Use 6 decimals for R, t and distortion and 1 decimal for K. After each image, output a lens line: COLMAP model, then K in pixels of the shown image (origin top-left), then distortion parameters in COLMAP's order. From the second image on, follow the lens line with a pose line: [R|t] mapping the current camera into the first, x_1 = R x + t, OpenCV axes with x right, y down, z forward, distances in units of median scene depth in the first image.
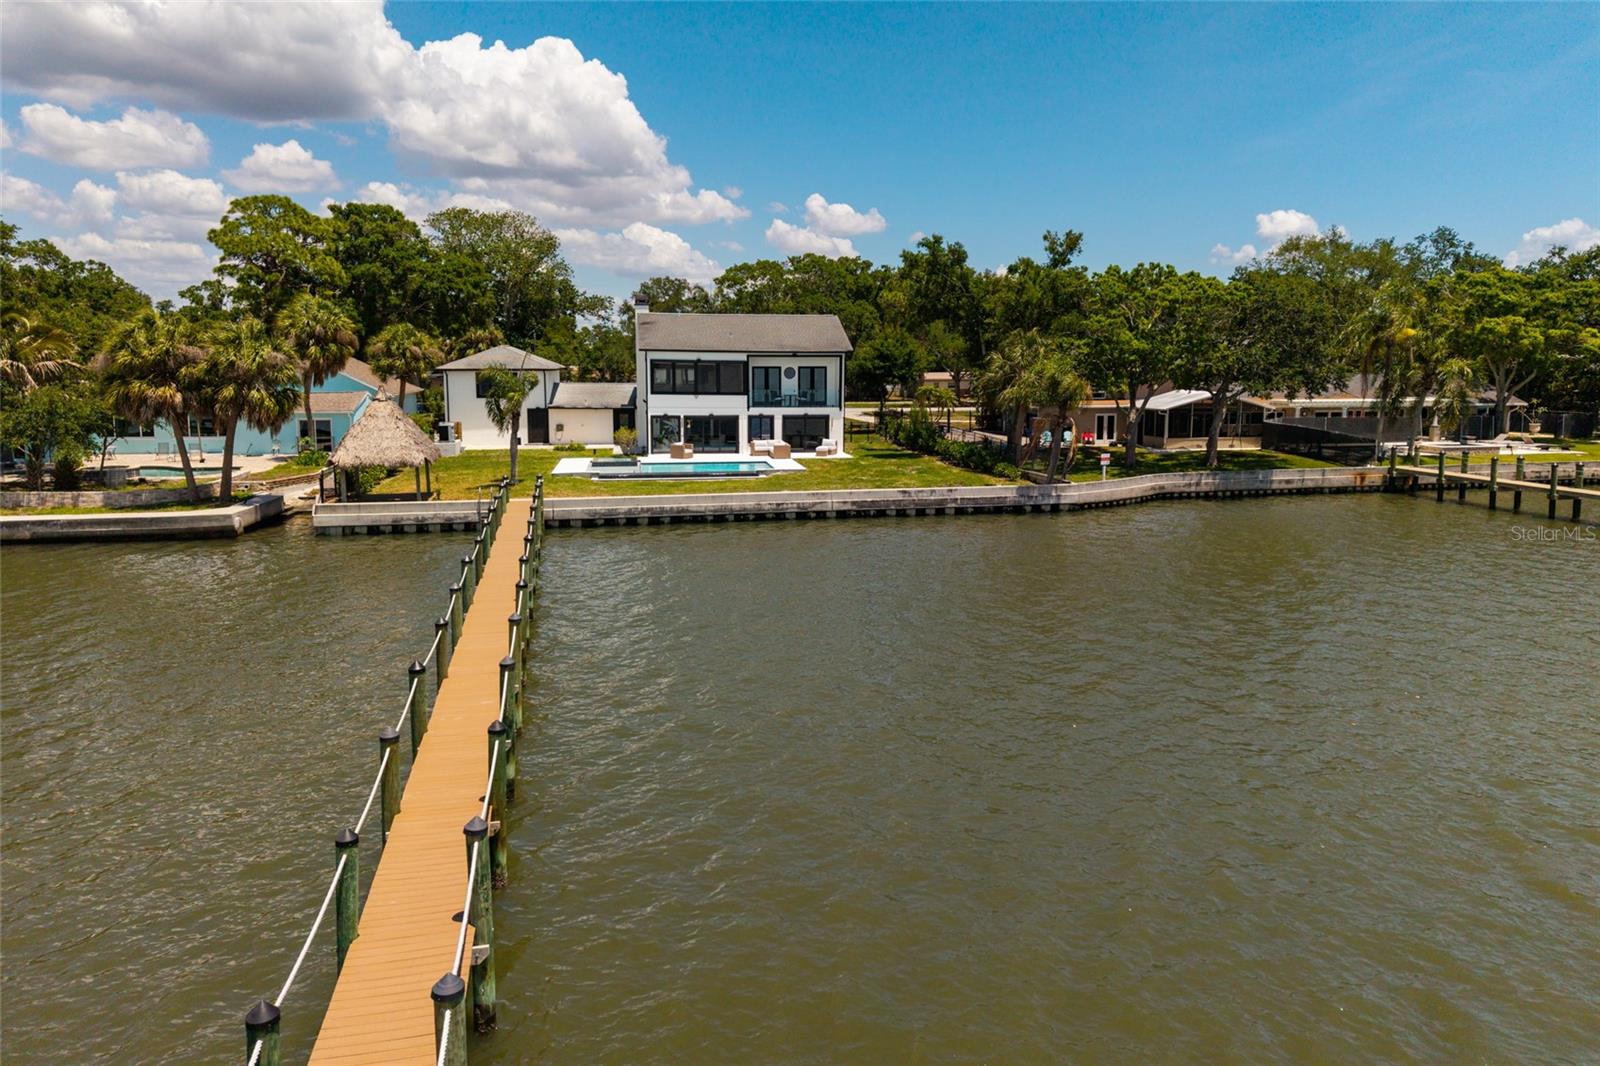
lens RADIAL K [[1037.0, 0, 811.5], [0, 1037.0, 478.3], [0, 0, 1]] dist [0.086534, -0.107656]
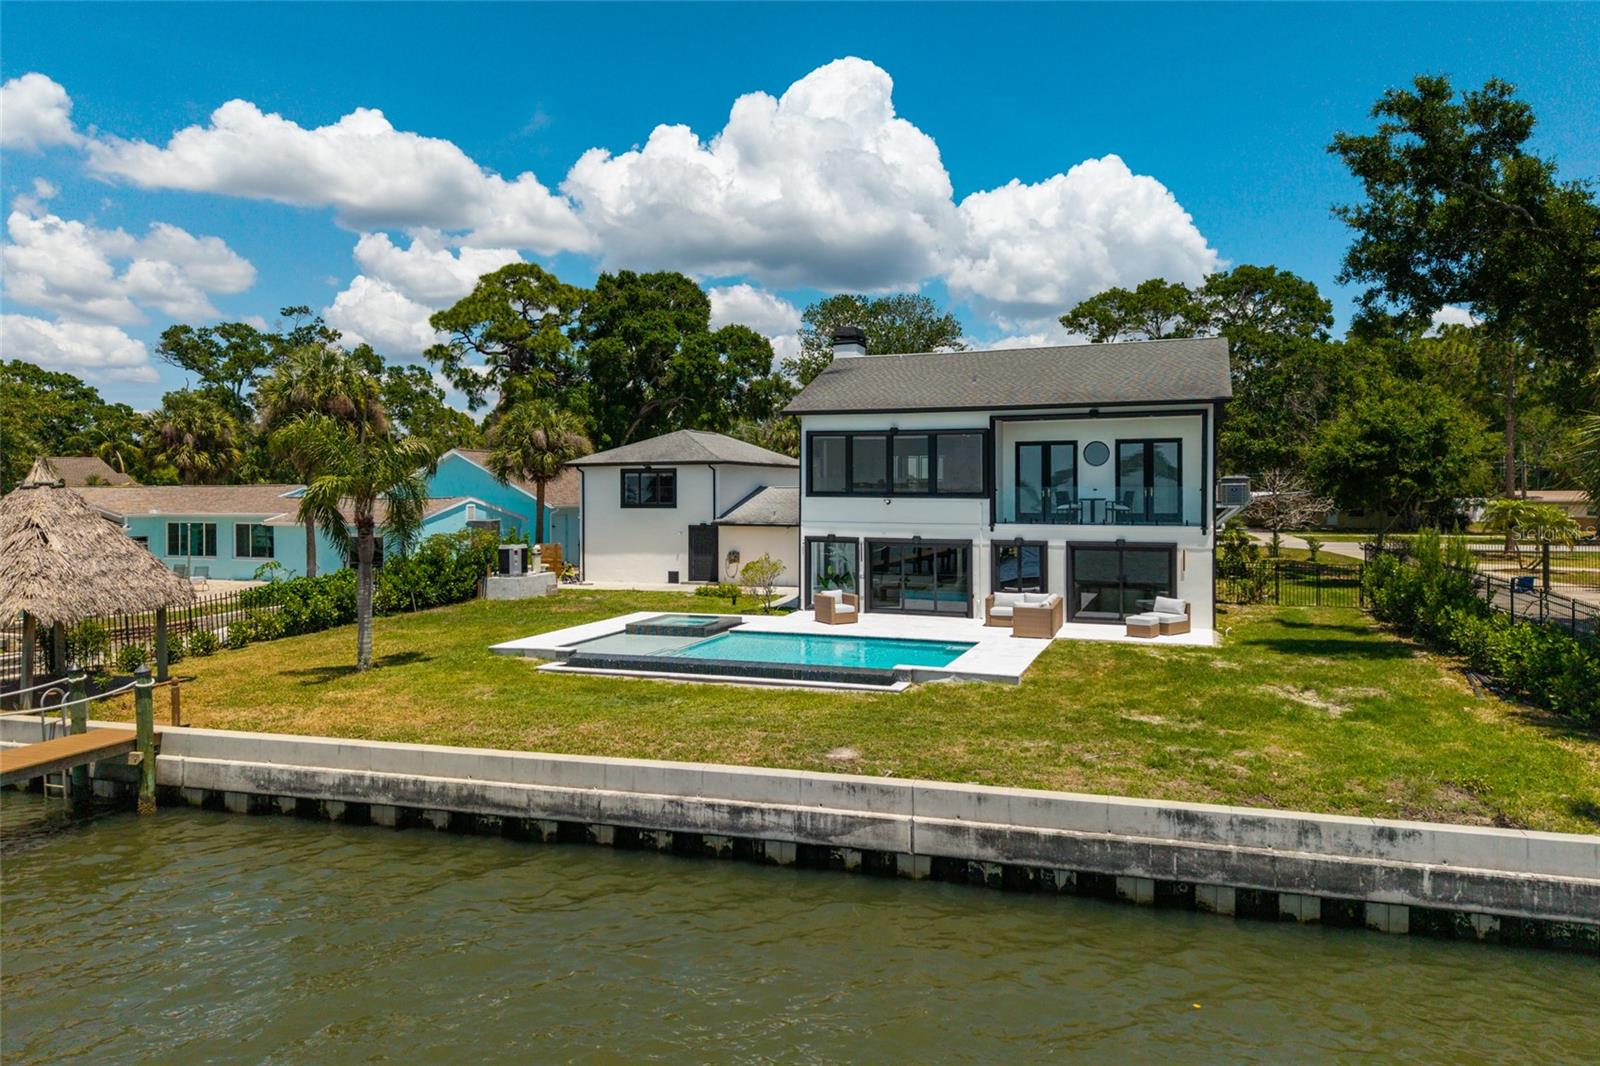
lens RADIAL K [[1055.5, 0, 807.2], [0, 1055.5, 495.4], [0, 0, 1]] dist [0.064151, -0.055810]
pose [[0.868972, -0.003184, -0.494852, 0.105636], [-0.052186, 0.993814, -0.098034, -0.028360], [0.492103, 0.111013, 0.863430, 0.522825]]
